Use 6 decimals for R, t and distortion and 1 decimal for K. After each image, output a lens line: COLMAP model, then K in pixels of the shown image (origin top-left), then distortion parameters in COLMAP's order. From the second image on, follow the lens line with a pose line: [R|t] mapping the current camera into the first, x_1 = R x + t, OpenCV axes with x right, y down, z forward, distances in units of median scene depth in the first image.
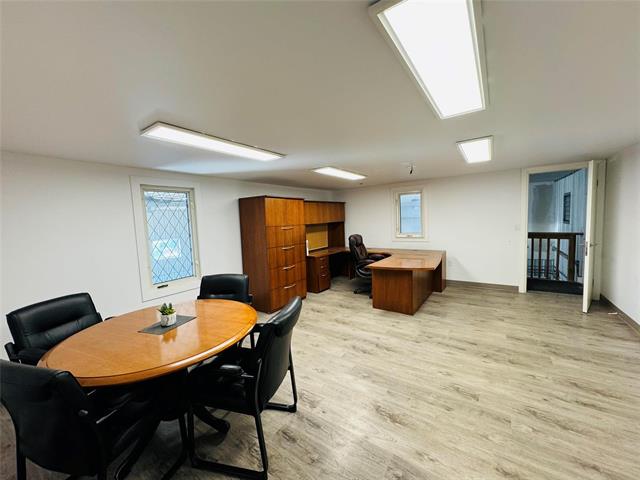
lens RADIAL K [[256.7, 0, 319.5], [0, 256.7, 239.8], [0, 0, 1]] dist [0.003039, -0.000355]
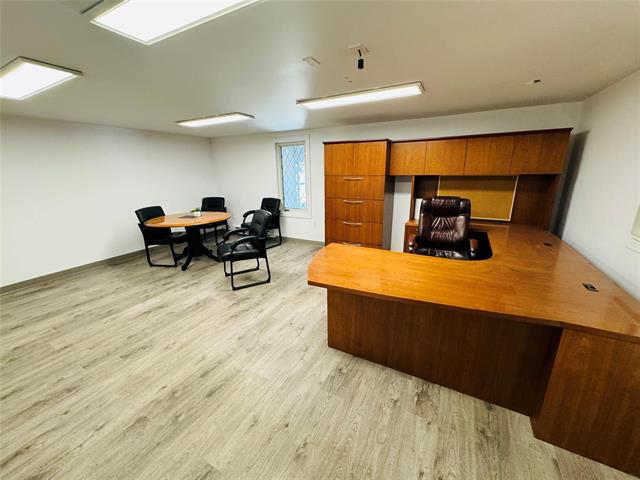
lens RADIAL K [[256.7, 0, 320.1], [0, 256.7, 239.5], [0, 0, 1]] dist [0.003039, -0.000355]
pose [[0.107752, 0.300831, -0.947571, 1.279783], [-0.068420, 0.953104, 0.294808, -0.165796], [0.991821, 0.033066, 0.123281, 1.366511]]
